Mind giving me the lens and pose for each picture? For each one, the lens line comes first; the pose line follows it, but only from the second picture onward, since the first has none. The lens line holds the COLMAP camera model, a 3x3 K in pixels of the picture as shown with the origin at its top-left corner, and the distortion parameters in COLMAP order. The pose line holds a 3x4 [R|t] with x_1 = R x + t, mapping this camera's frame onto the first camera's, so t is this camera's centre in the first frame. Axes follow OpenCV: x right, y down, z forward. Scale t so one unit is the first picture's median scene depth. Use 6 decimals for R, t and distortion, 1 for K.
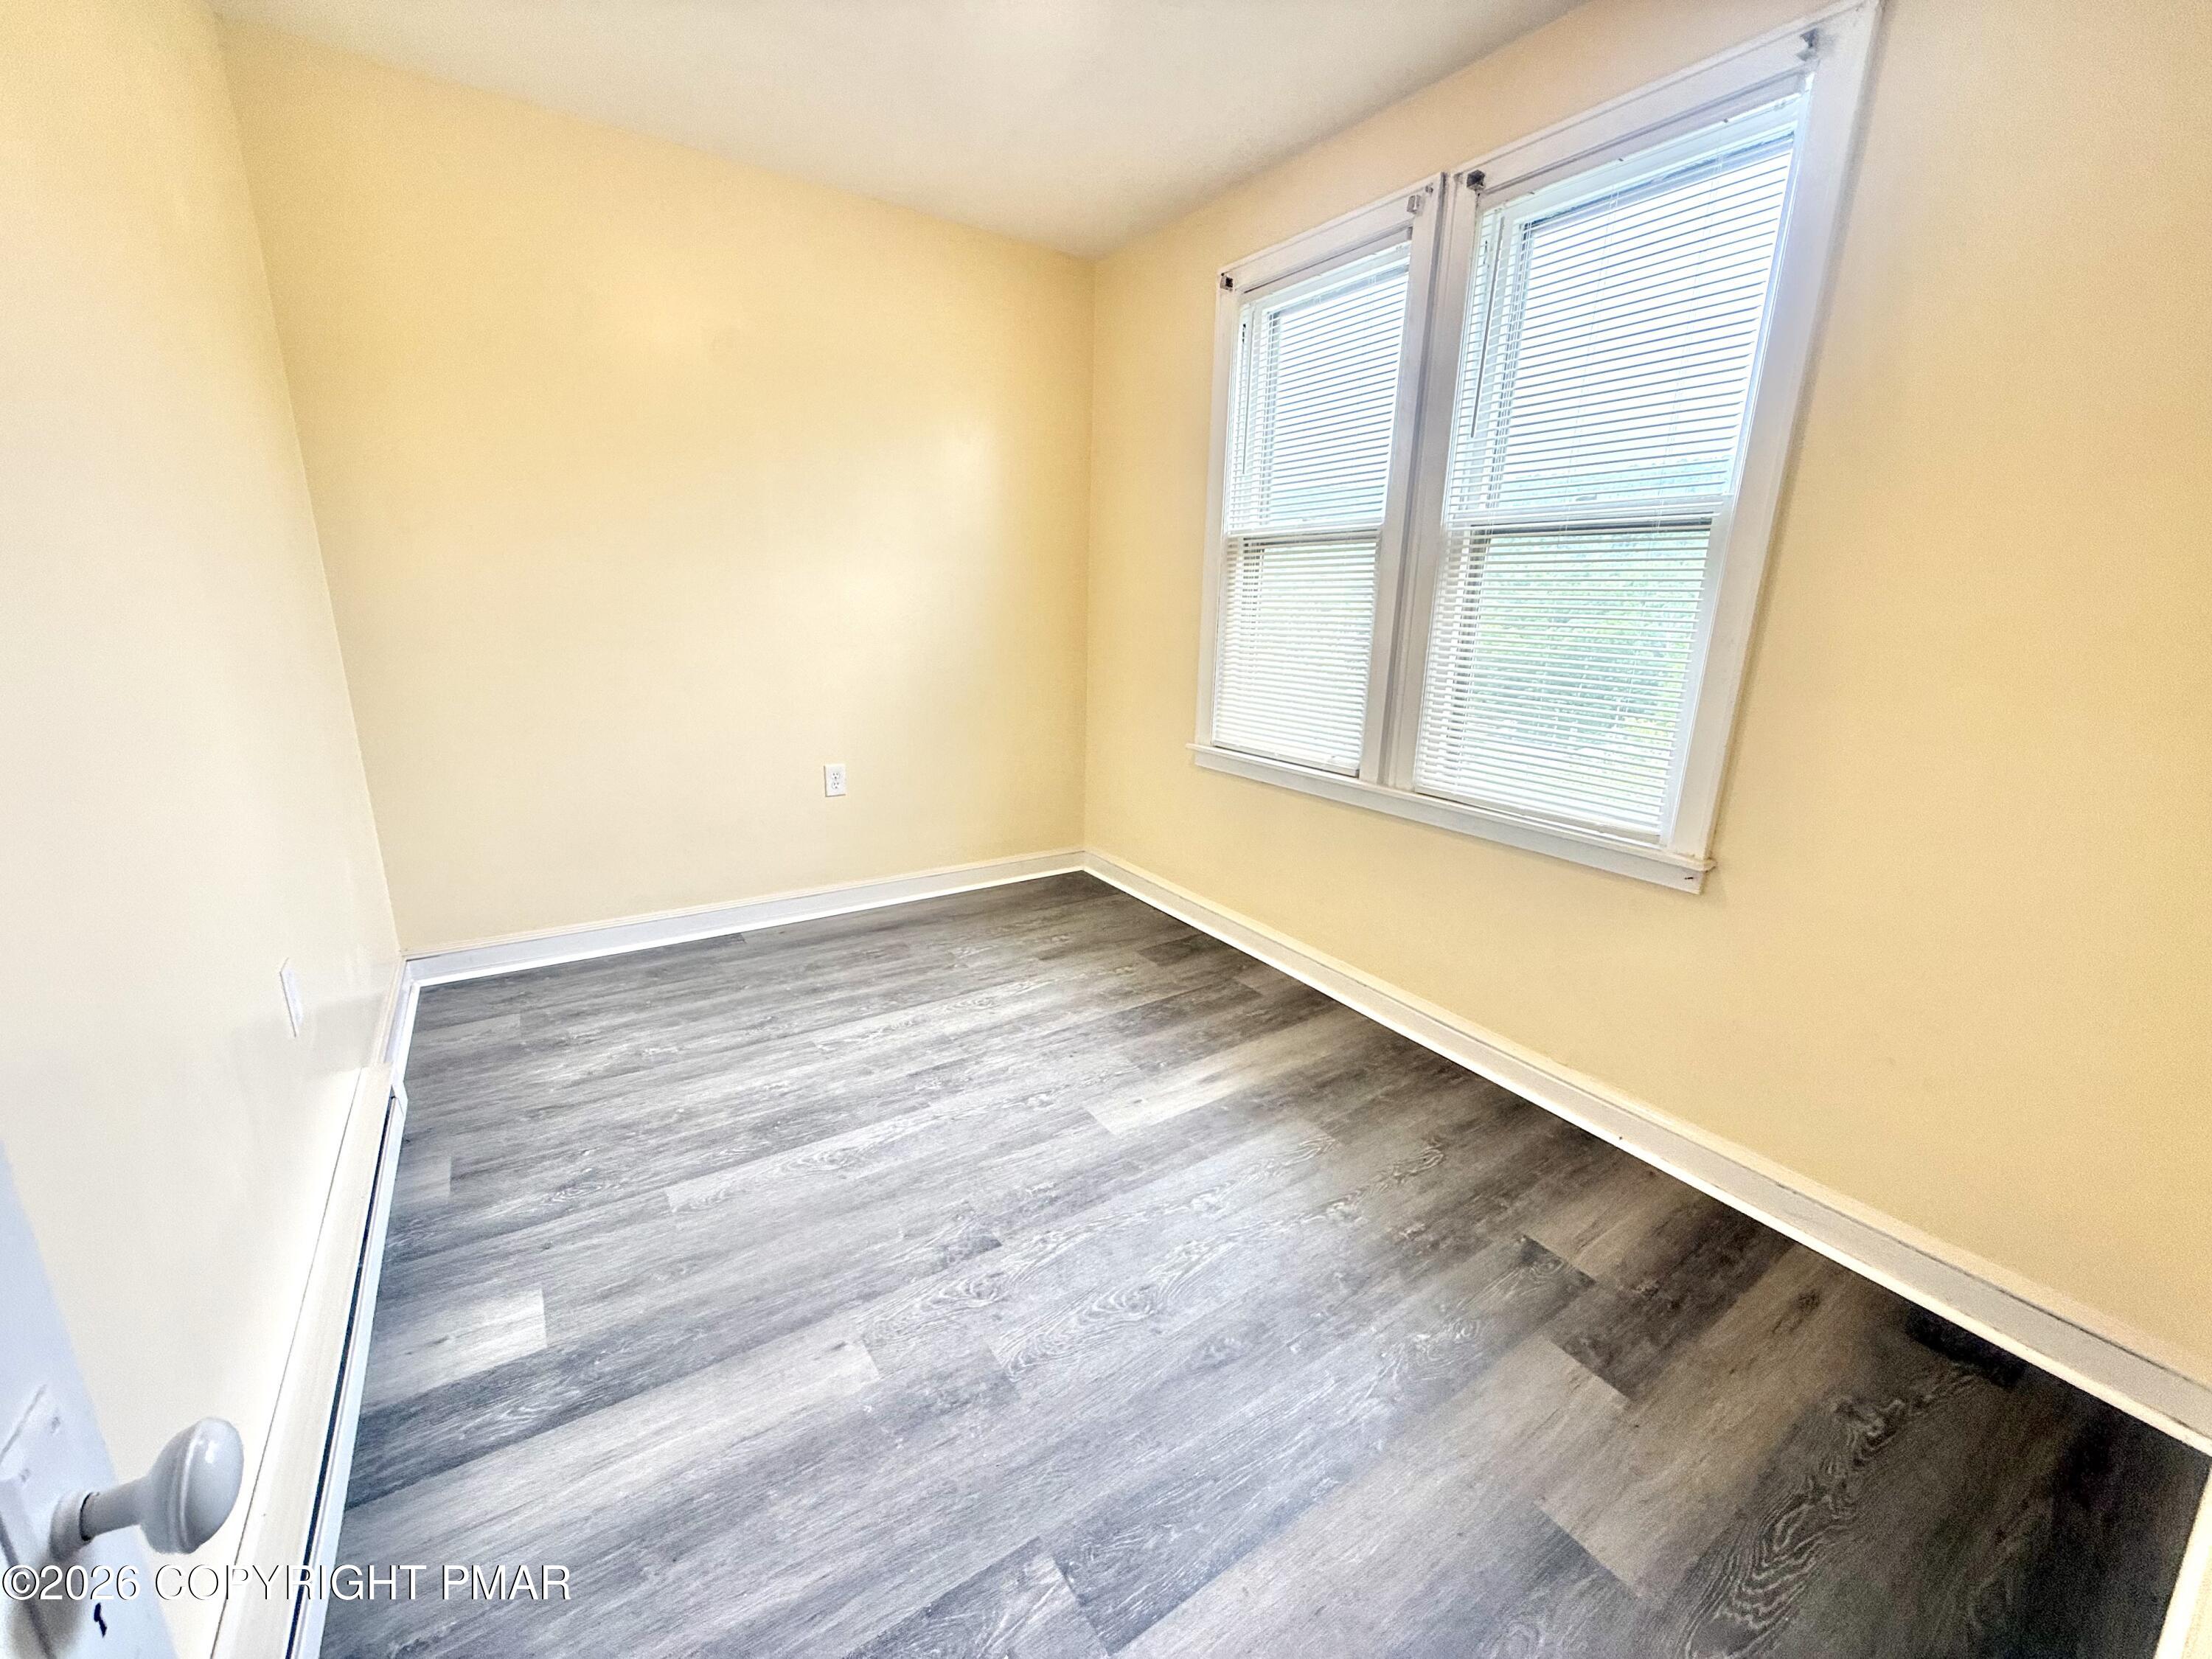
lens RADIAL K [[882.9, 0, 1101.9], [0, 882.9, 830.3], [0, 0, 1]] dist [0.000096, 0.000325]
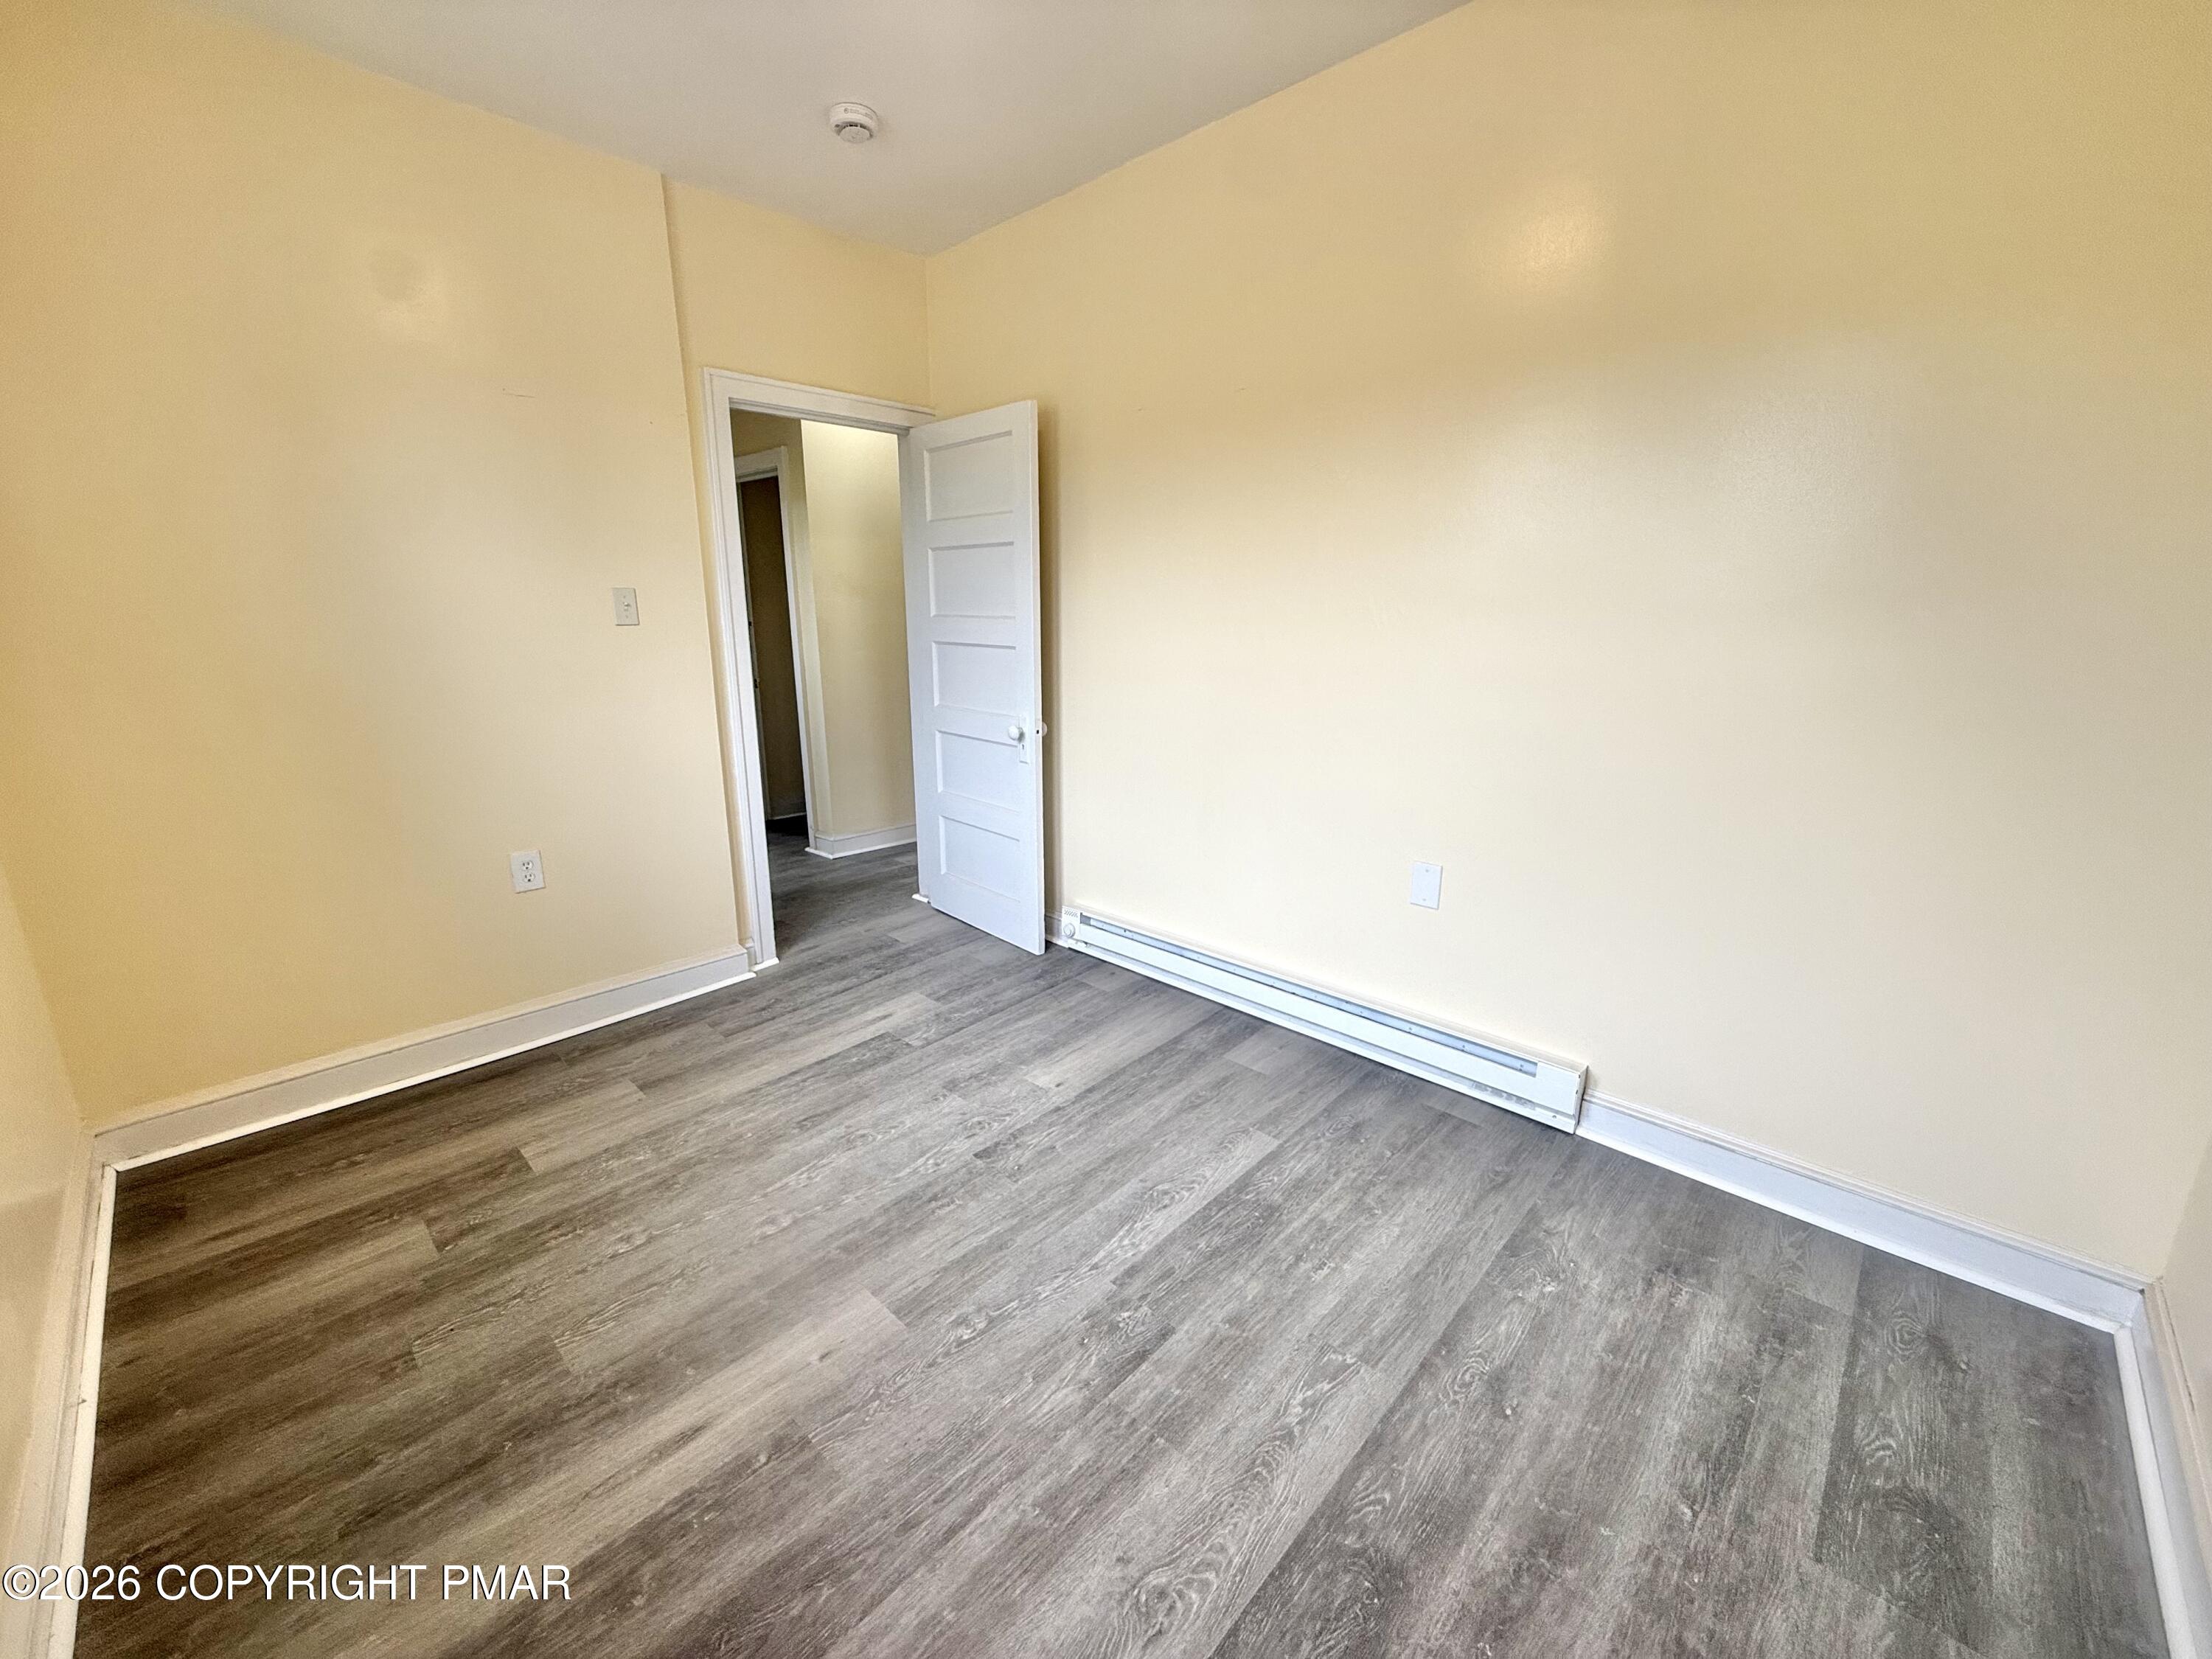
lens RADIAL K [[882.9, 0, 1106.8], [0, 882.9, 826.1], [0, 0, 1]] dist [0.000096, 0.000325]
pose [[-0.976392, 0.029108, -0.214036, -0.040085], [-0.078453, 0.875427, 0.476941, -0.417448], [0.201256, 0.482473, -0.852476, 1.525732]]
